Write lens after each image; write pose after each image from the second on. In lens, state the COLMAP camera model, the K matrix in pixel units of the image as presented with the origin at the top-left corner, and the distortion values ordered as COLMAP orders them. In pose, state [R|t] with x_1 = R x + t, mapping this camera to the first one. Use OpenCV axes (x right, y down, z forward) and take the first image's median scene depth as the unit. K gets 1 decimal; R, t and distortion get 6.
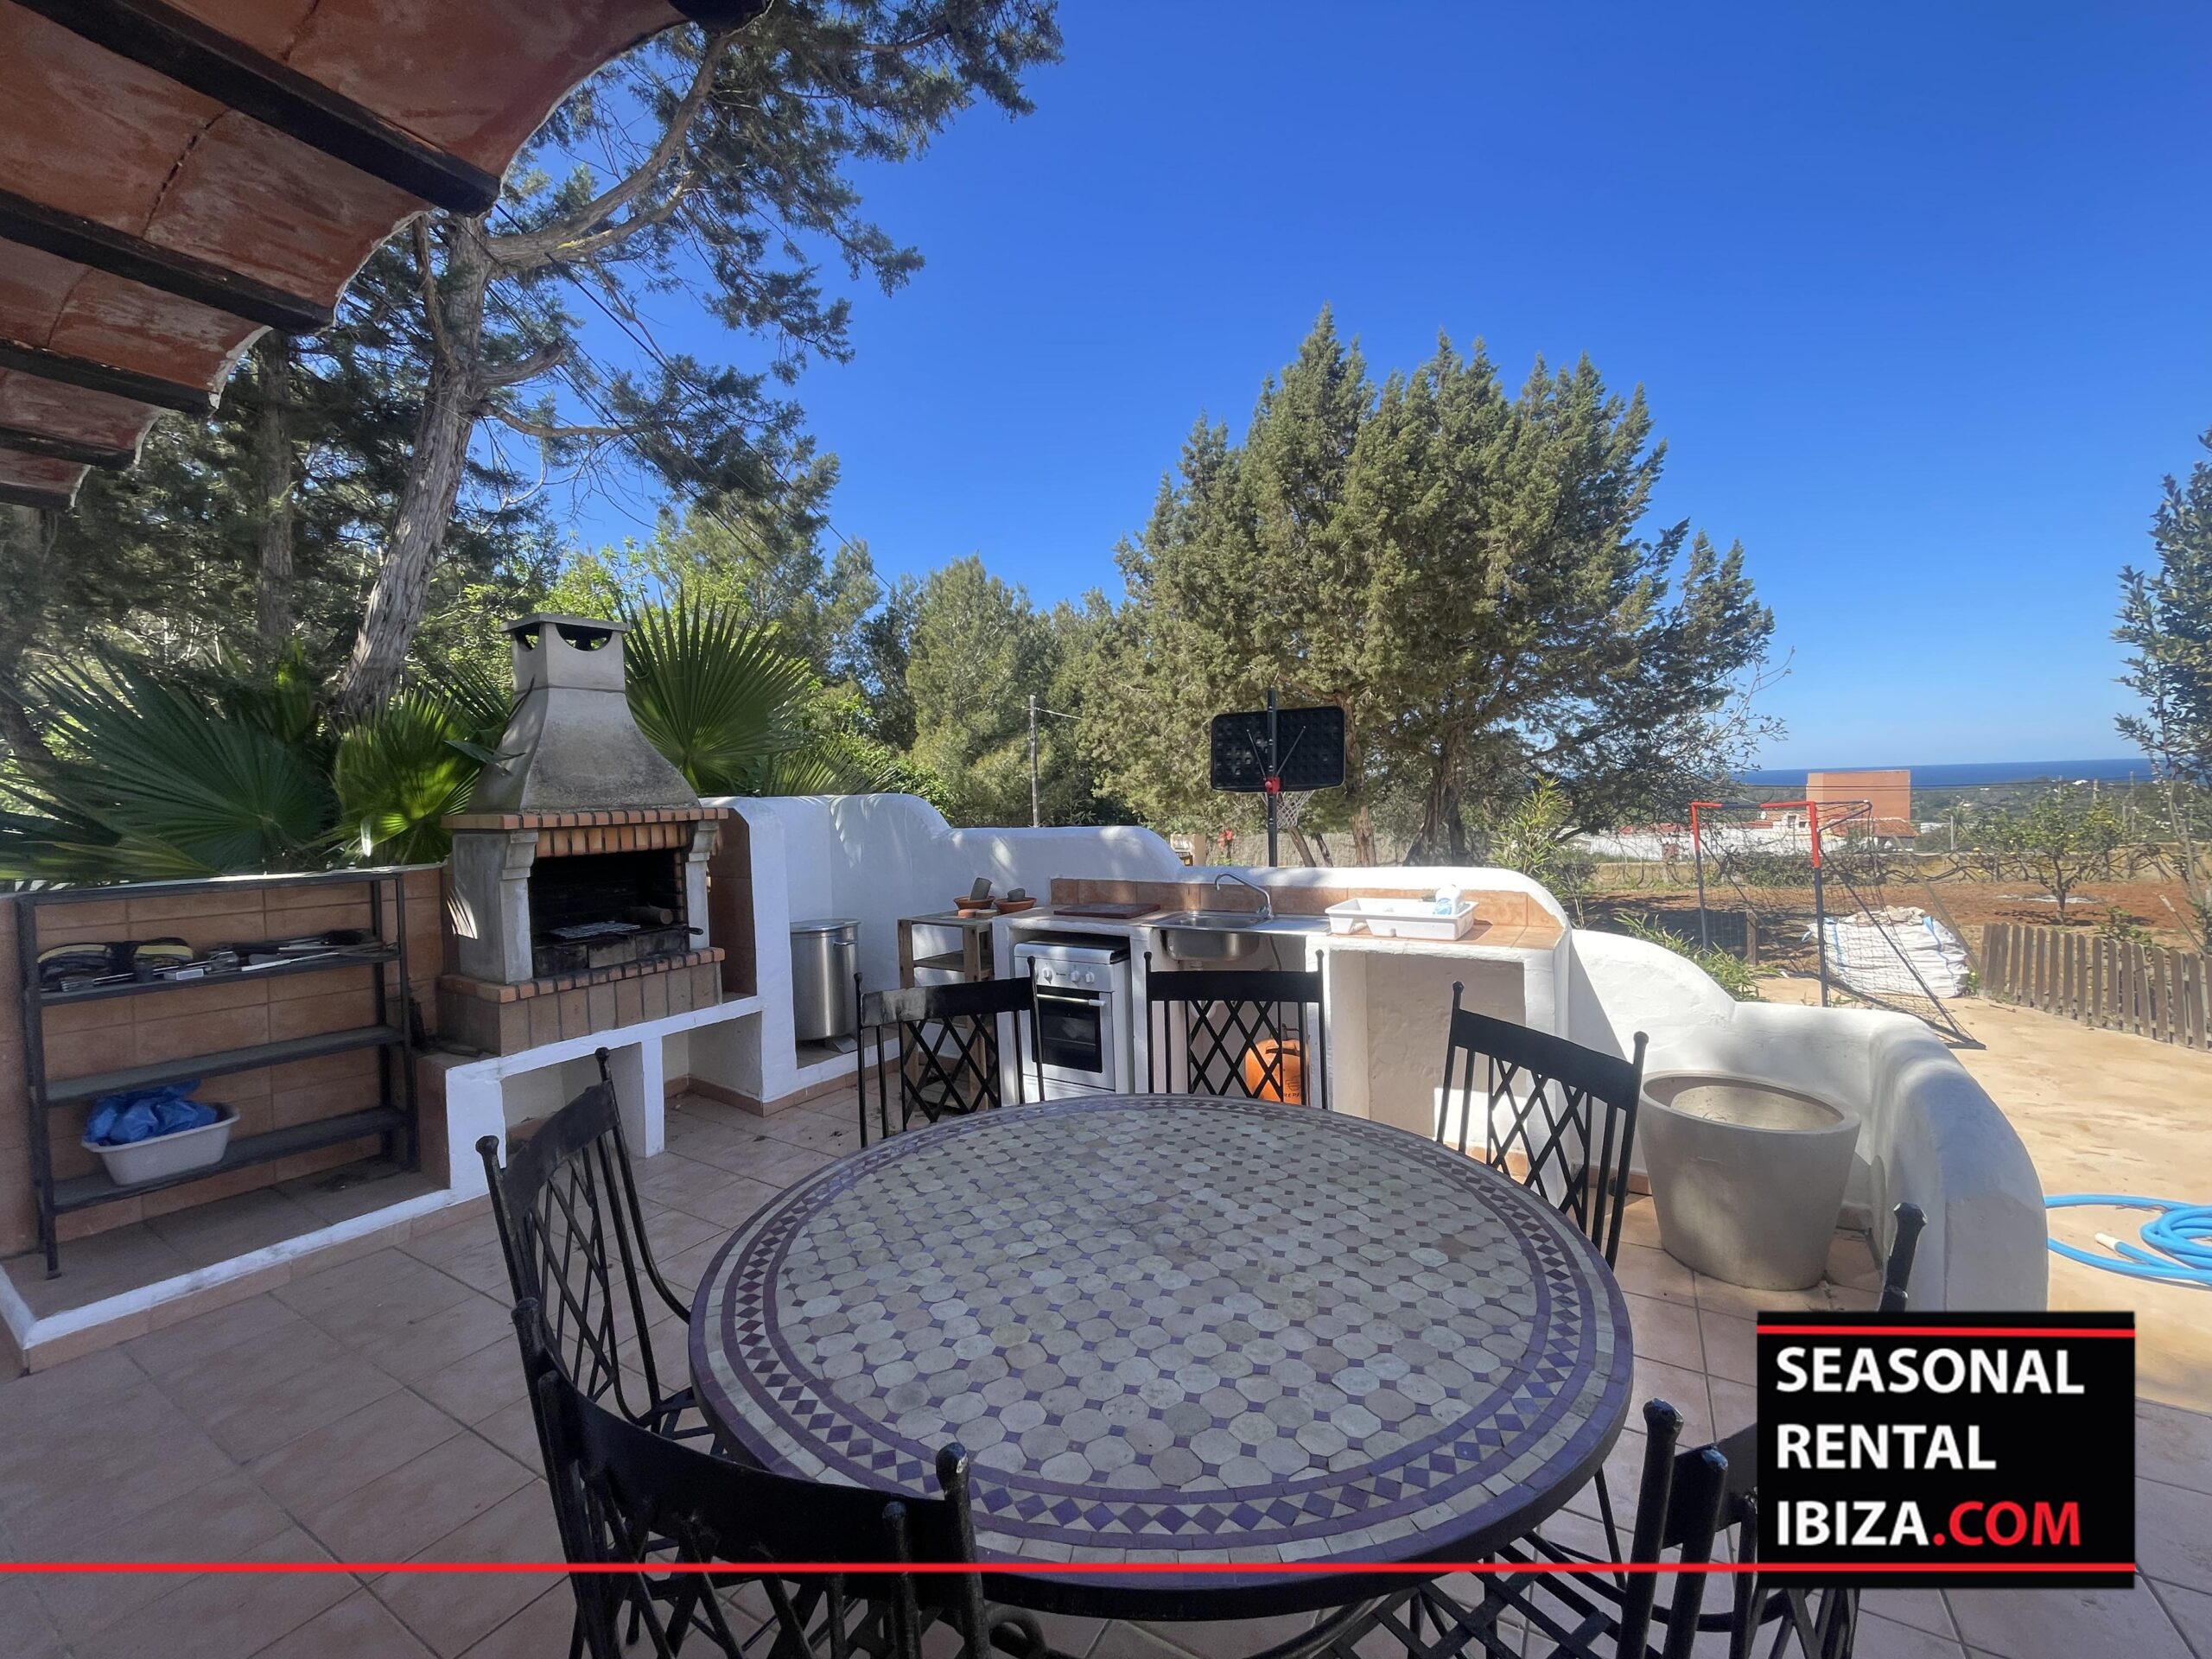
lens RADIAL K [[894.2, 0, 1108.2], [0, 894.2, 824.5], [0, 0, 1]] dist [-0.003492, -0.000886]
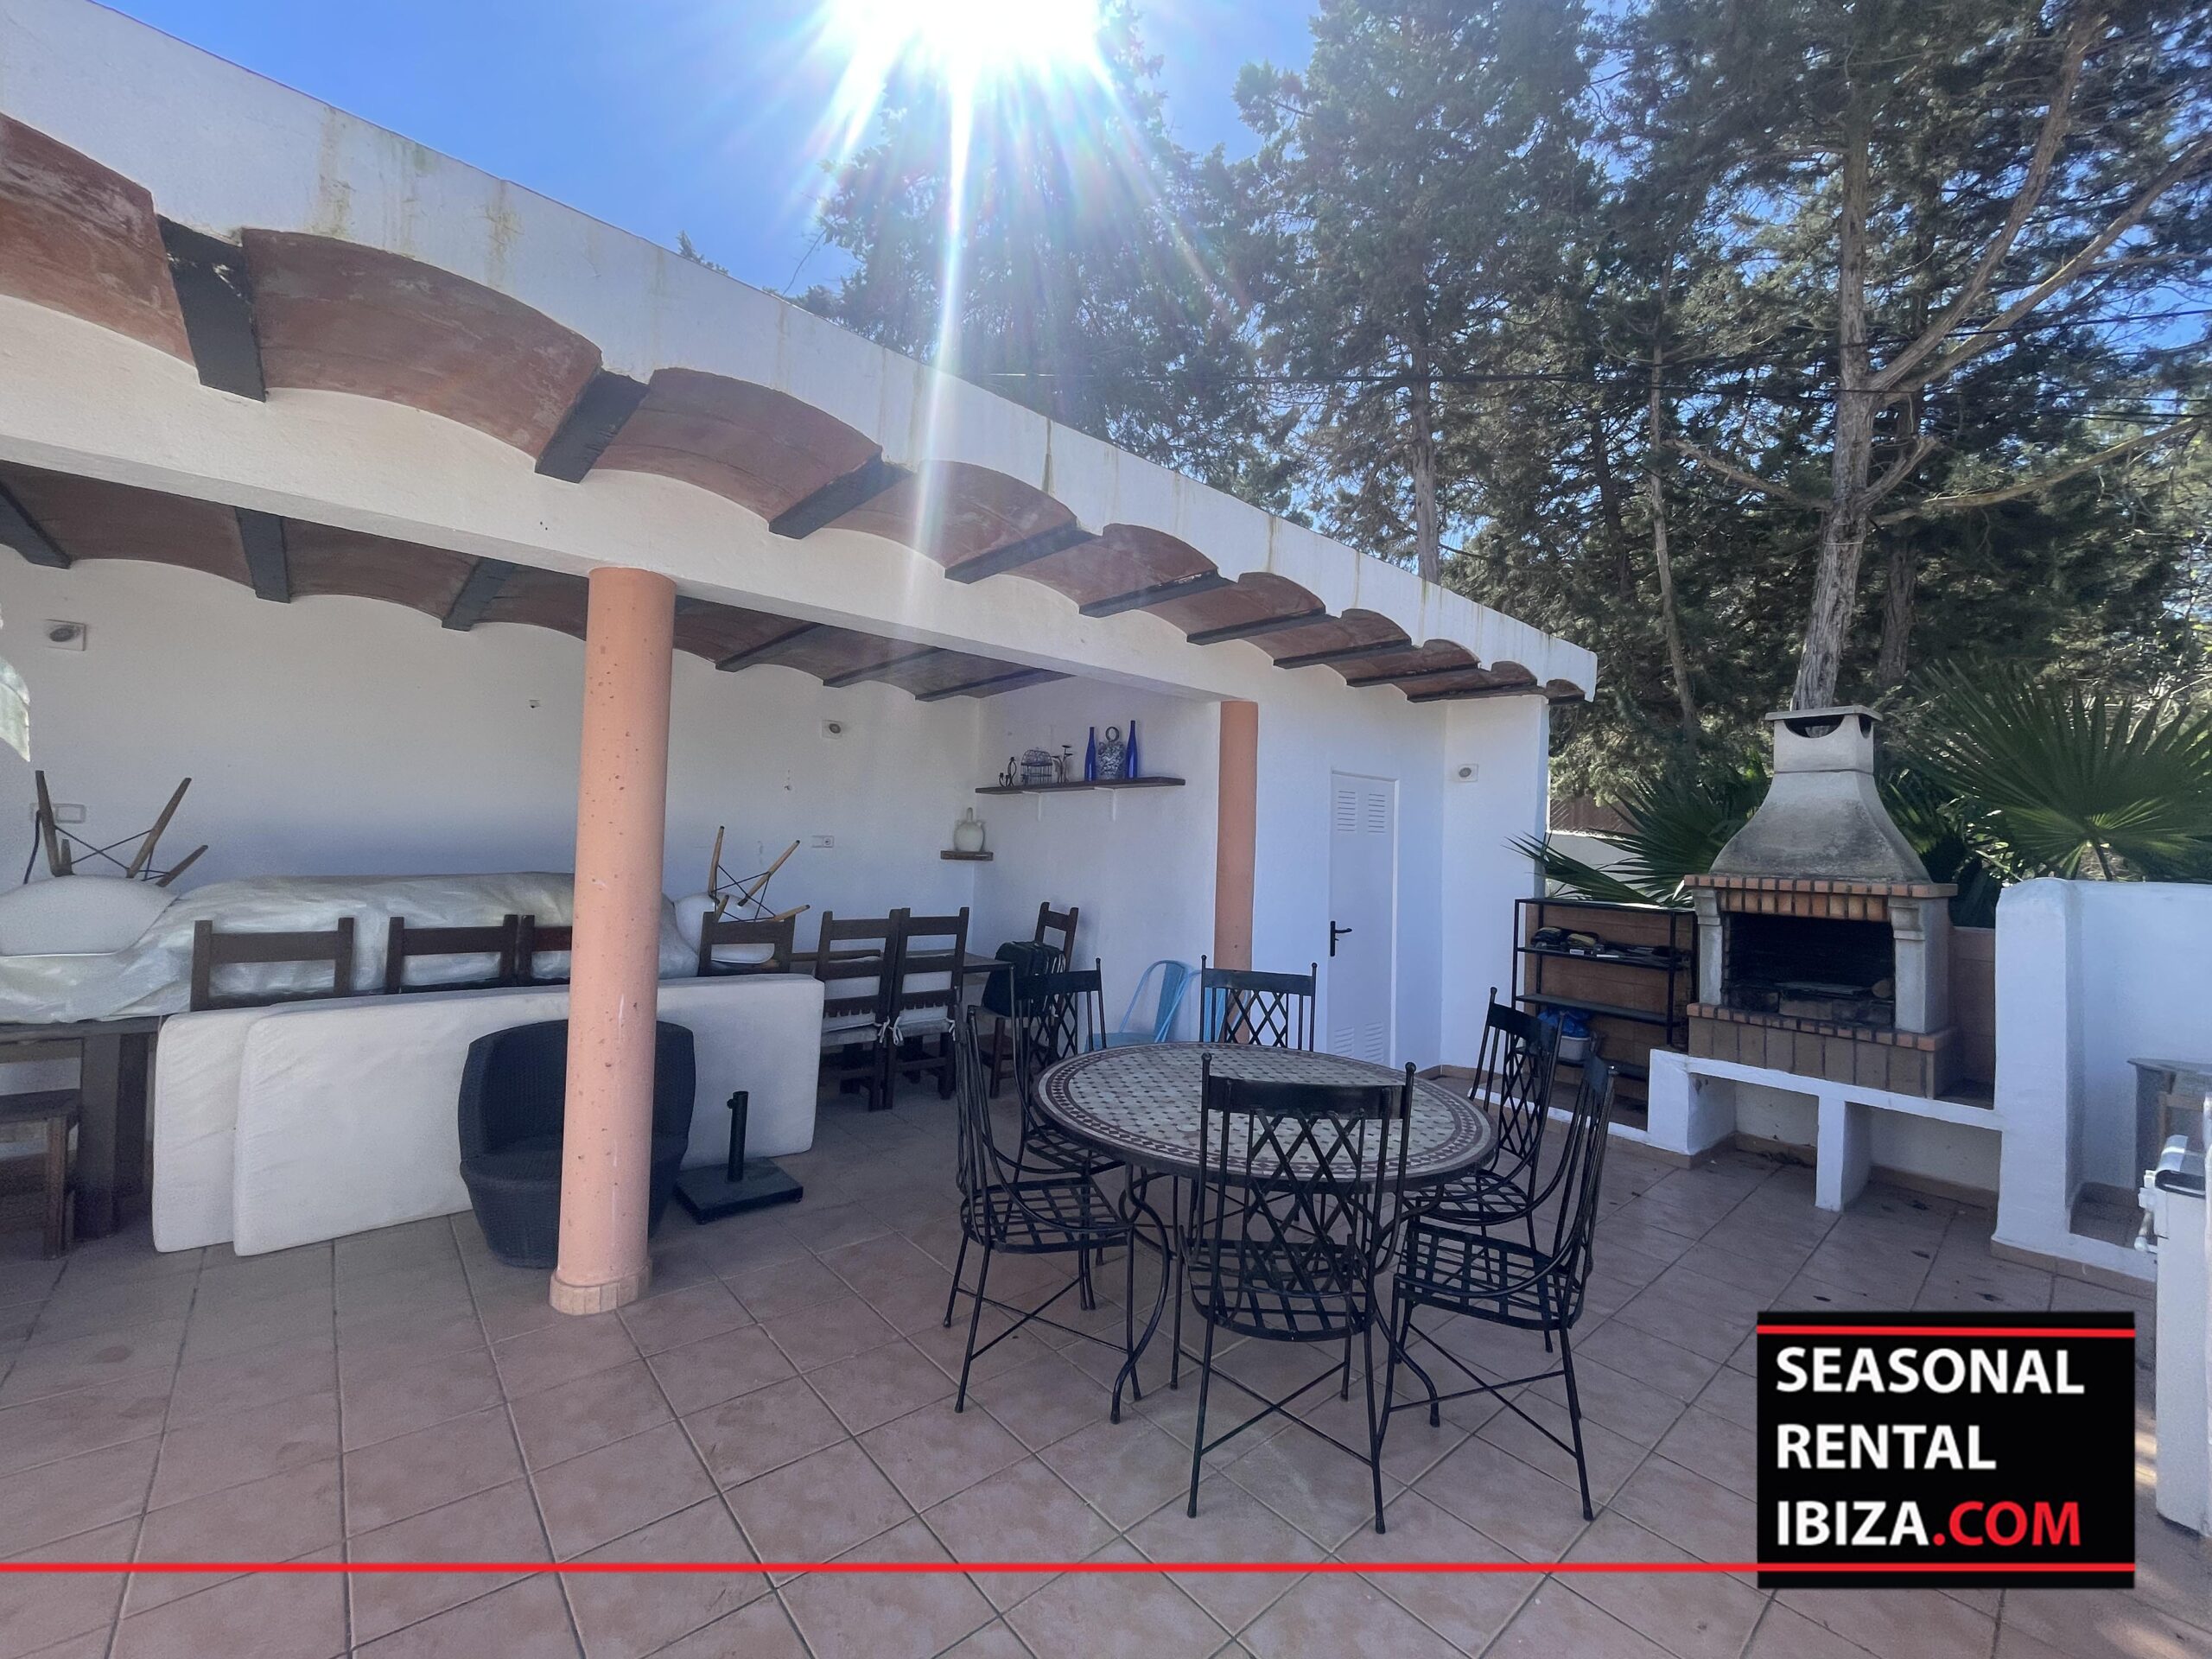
lens RADIAL K [[894.2, 0, 1106.7], [0, 894.2, 825.3], [0, 0, 1]] dist [-0.003492, -0.000886]
pose [[-0.310035, -0.001647, -0.950724, 0.821308], [-0.062385, 0.997879, 0.018615, -0.051891], [0.948676, 0.065083, -0.309480, 0.535859]]
